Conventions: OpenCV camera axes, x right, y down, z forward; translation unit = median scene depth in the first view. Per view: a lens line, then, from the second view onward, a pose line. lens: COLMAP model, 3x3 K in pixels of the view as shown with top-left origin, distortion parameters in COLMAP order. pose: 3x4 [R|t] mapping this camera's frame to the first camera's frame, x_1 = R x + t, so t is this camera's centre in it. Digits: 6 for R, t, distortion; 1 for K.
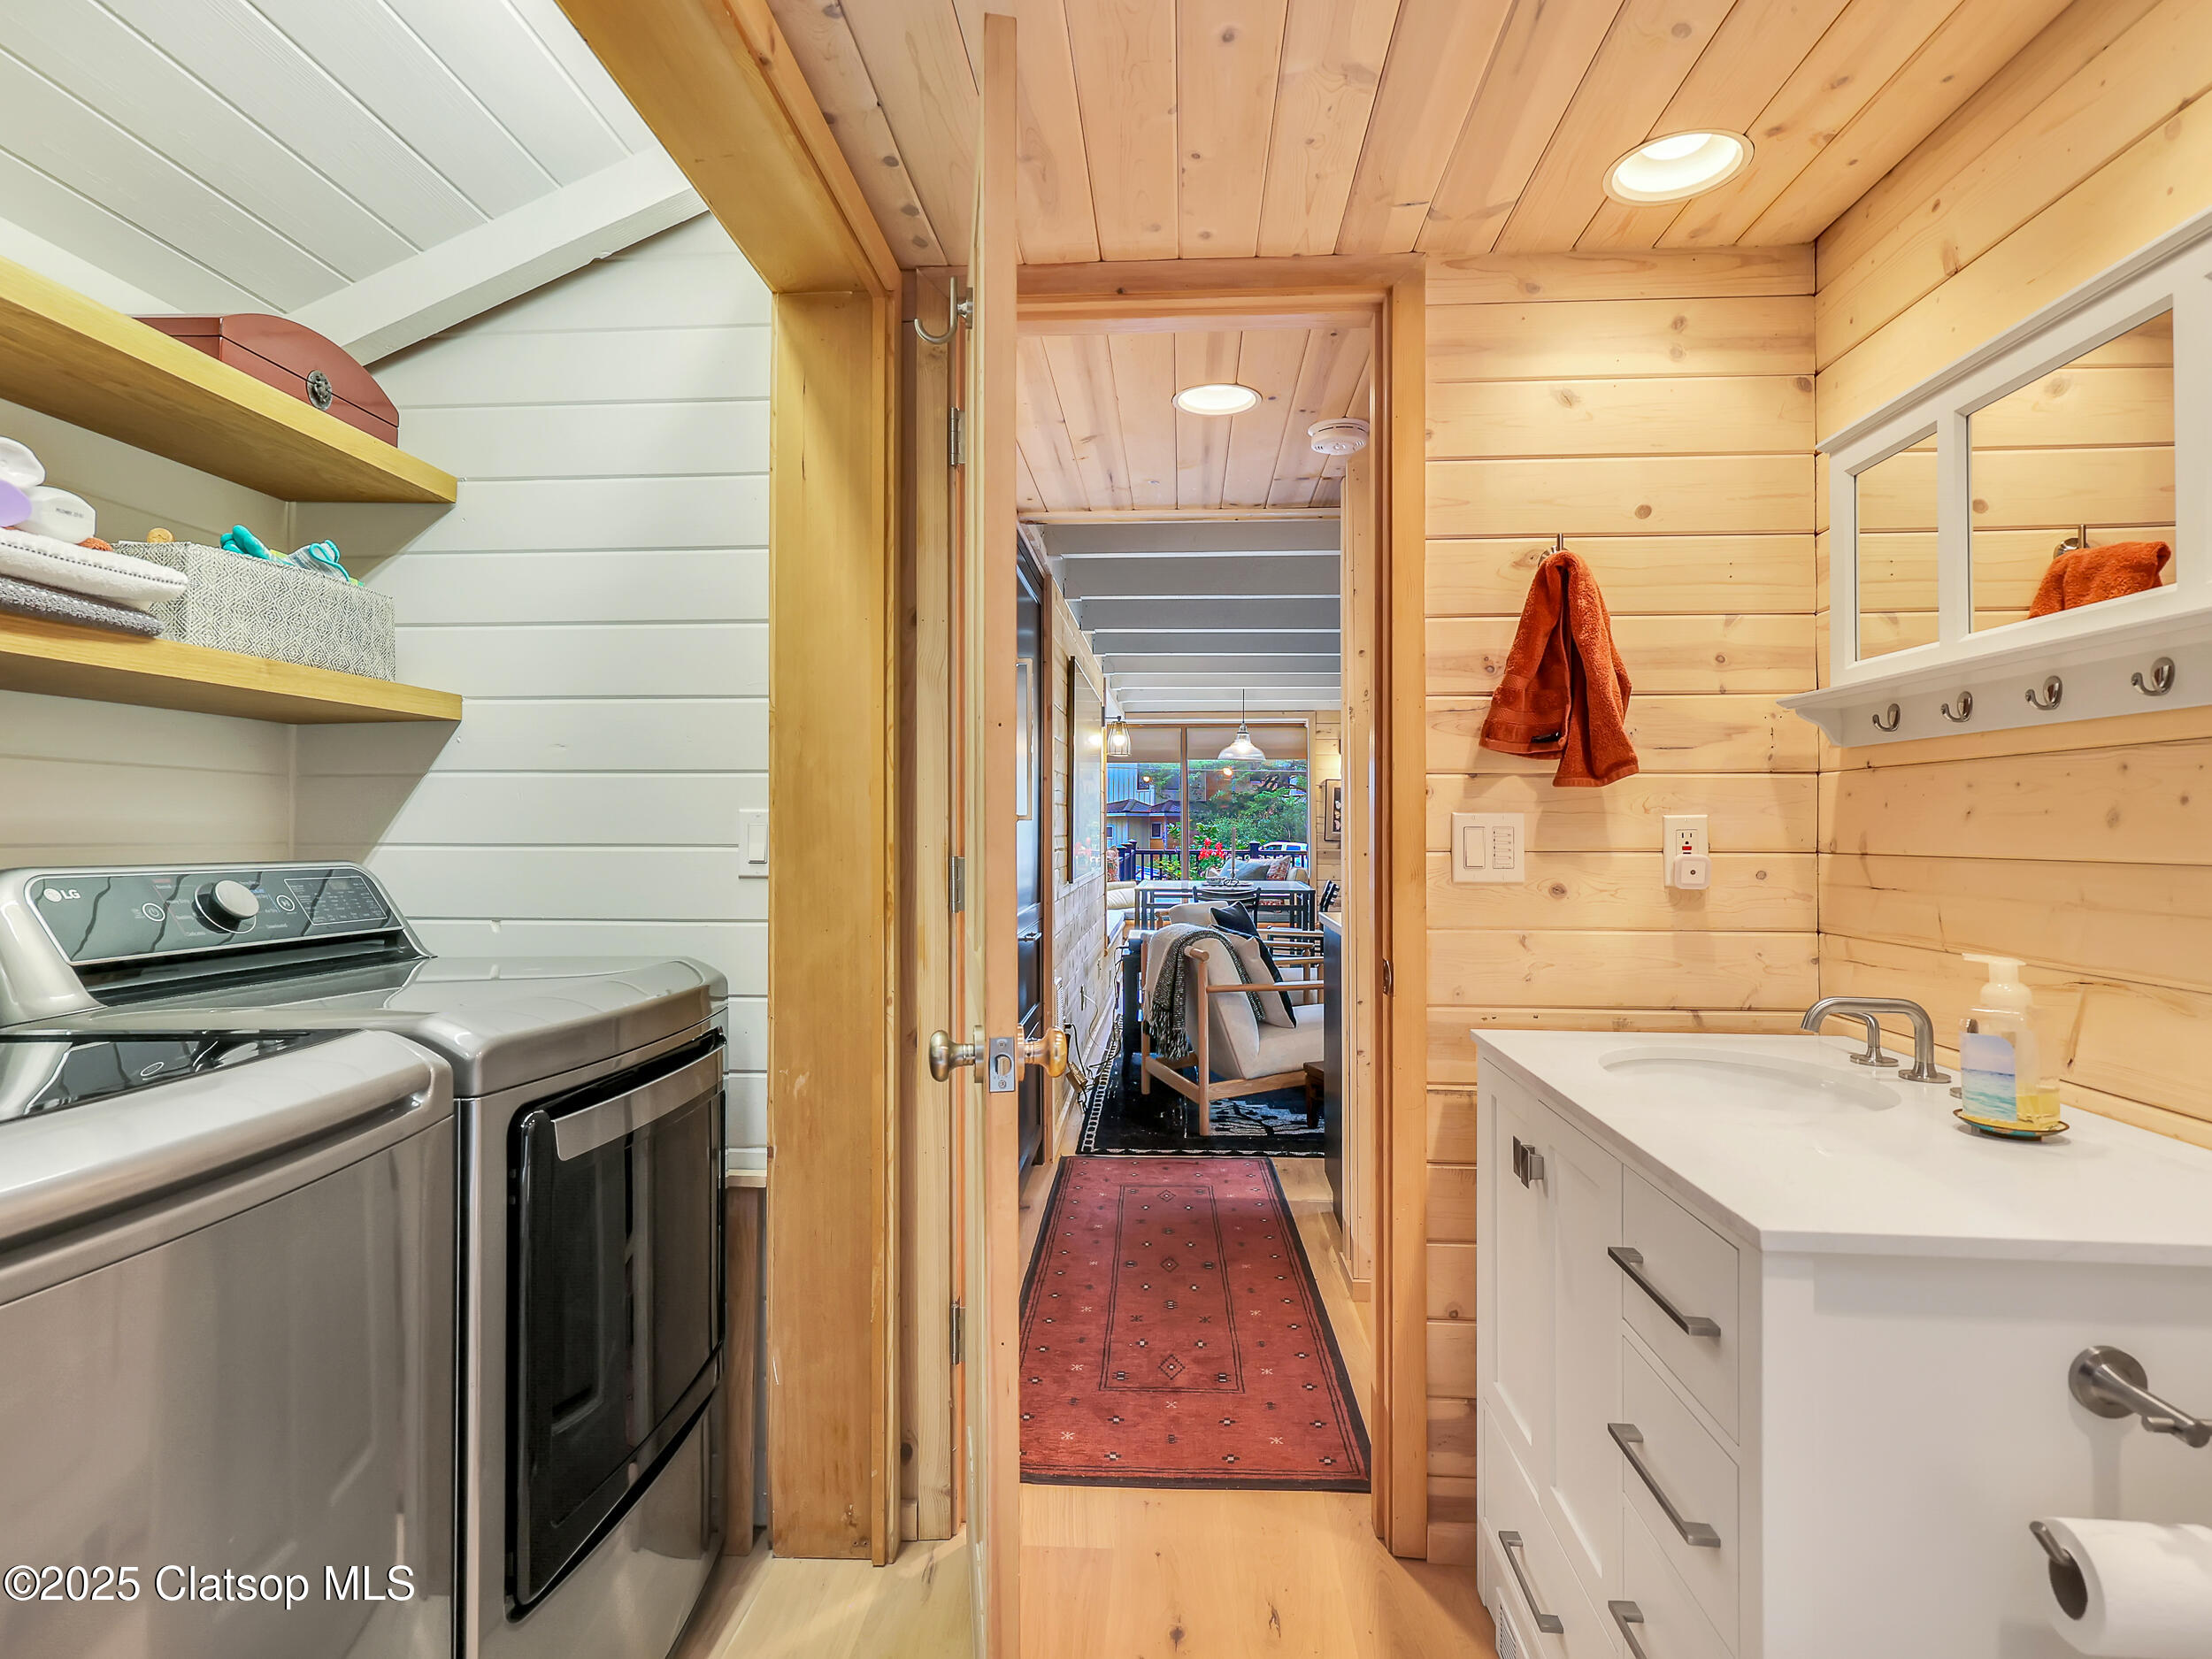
lens RADIAL K [[1171.5, 0, 1108.9], [0, 1171.5, 810.5], [0, 0, 1]] dist [0.005618, -0.000330]
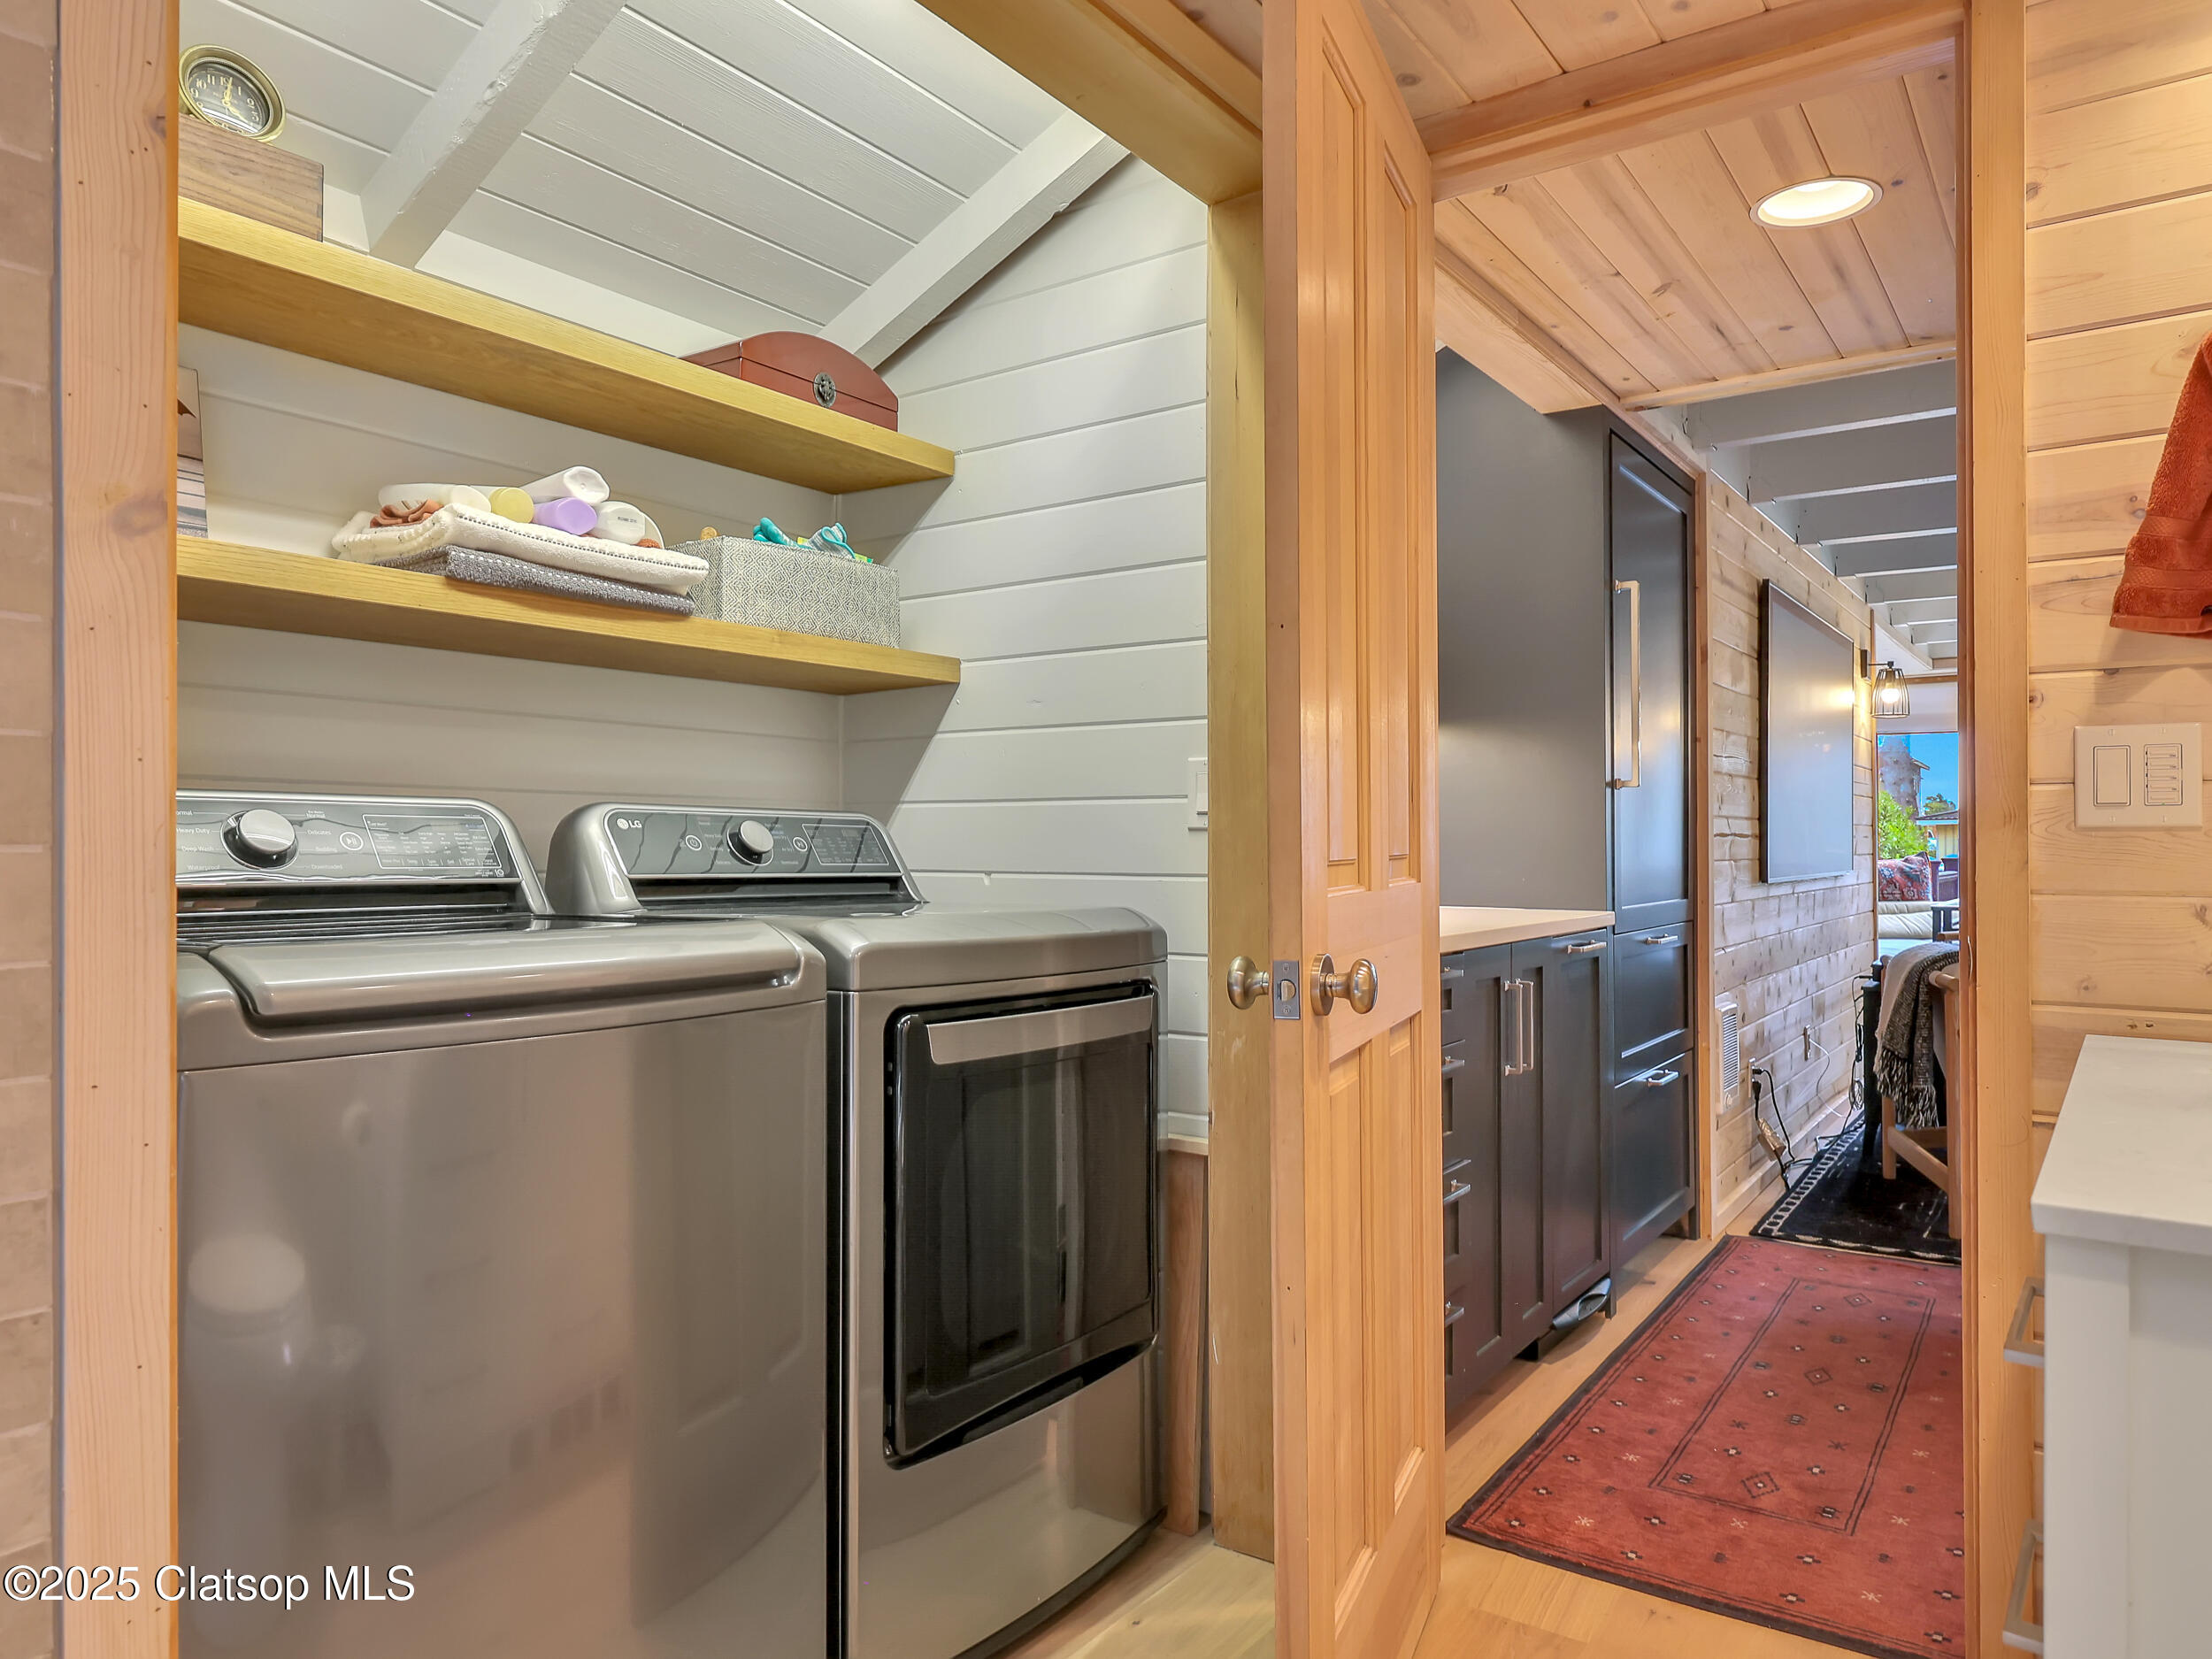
lens RADIAL K [[1458.8, 0, 1106.0], [0, 1458.8, 829.5], [0, 0, 1]] dist [0.005690, 0.001305]
pose [[0.848553, -0.006109, -0.529075, 0.264360], [0.008780, 0.999958, 0.002536, 0.055473], [0.529038, -0.006797, 0.848571, -0.040324]]
